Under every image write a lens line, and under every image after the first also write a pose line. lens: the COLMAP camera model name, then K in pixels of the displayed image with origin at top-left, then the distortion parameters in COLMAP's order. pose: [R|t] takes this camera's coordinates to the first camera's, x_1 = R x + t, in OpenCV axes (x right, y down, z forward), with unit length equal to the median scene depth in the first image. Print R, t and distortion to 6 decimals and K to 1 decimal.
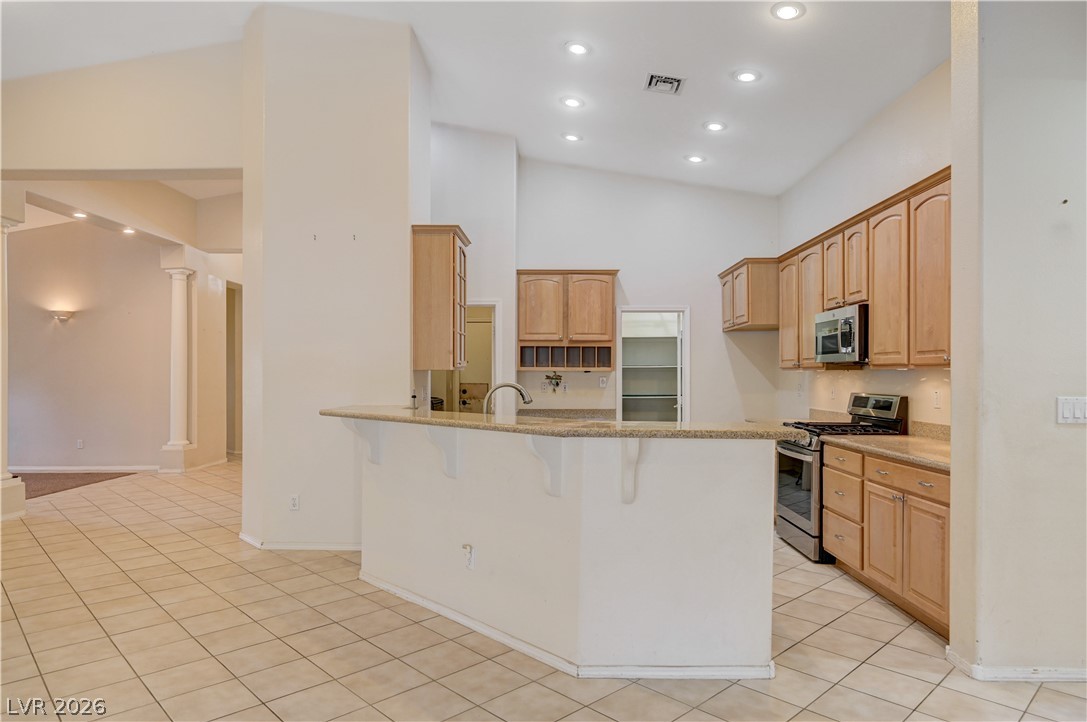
lens RADIAL K [[656.1, 0, 548.3], [0, 656.1, 378.1], [0, 0, 1]] dist [-0.000486, -0.000333]
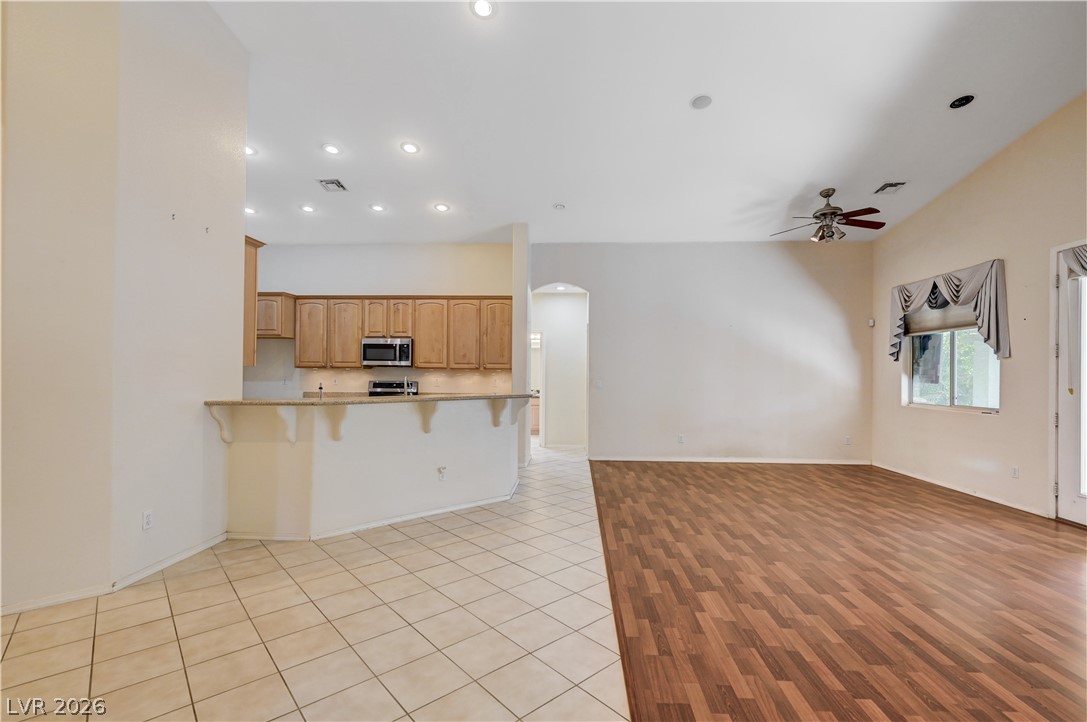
lens RADIAL K [[480.0, 0, 548.5], [0, 480.0, 372.5], [0, 0, 1]] dist [0.000431, 0.000165]
pose [[0.038151, 0.000389, 0.999272, -0.669923], [-0.005082, 0.999987, -0.000195, -0.003045], [-0.999259, -0.005071, 0.038153, 0.312107]]
